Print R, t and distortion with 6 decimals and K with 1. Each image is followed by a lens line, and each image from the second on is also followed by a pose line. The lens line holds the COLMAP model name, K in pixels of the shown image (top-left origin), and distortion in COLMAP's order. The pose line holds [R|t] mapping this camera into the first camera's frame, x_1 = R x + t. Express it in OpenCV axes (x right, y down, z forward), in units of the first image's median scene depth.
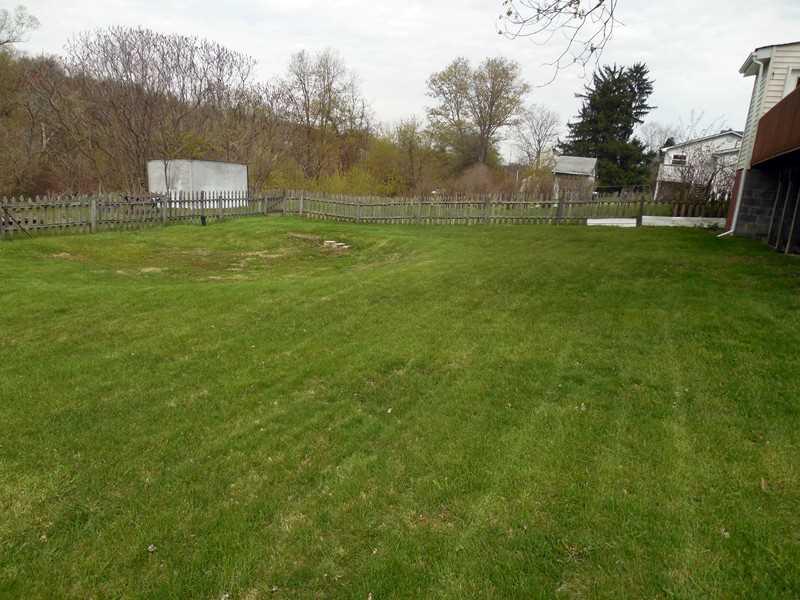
lens RADIAL K [[597.5, 0, 402.5], [0, 597.5, 300.3], [0, 0, 1]] dist [-0.008038, -0.010175]
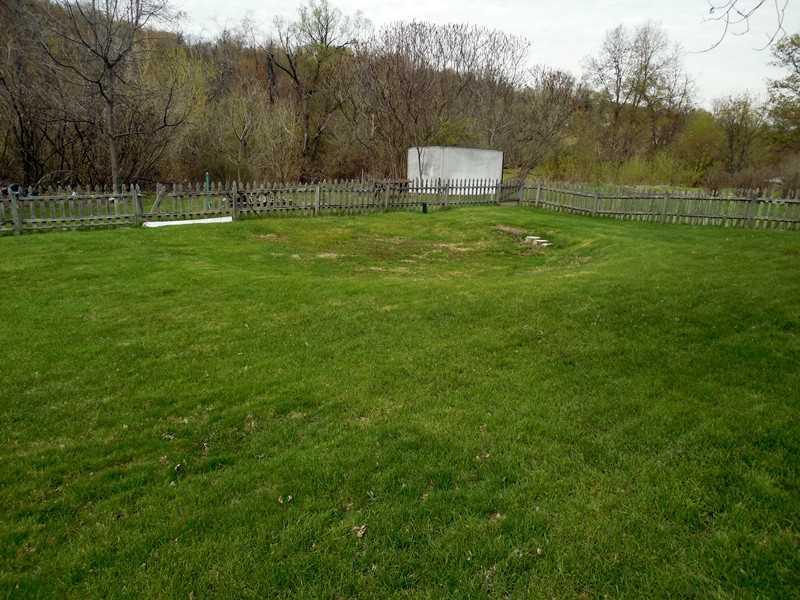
lens RADIAL K [[597.5, 0, 402.5], [0, 597.5, 300.3], [0, 0, 1]] dist [-0.008038, -0.010175]
pose [[0.870370, 0.113191, -0.479211, 0.121028], [-0.100447, 0.993570, 0.052246, -0.024158], [0.482044, 0.002662, 0.876143, 0.082276]]
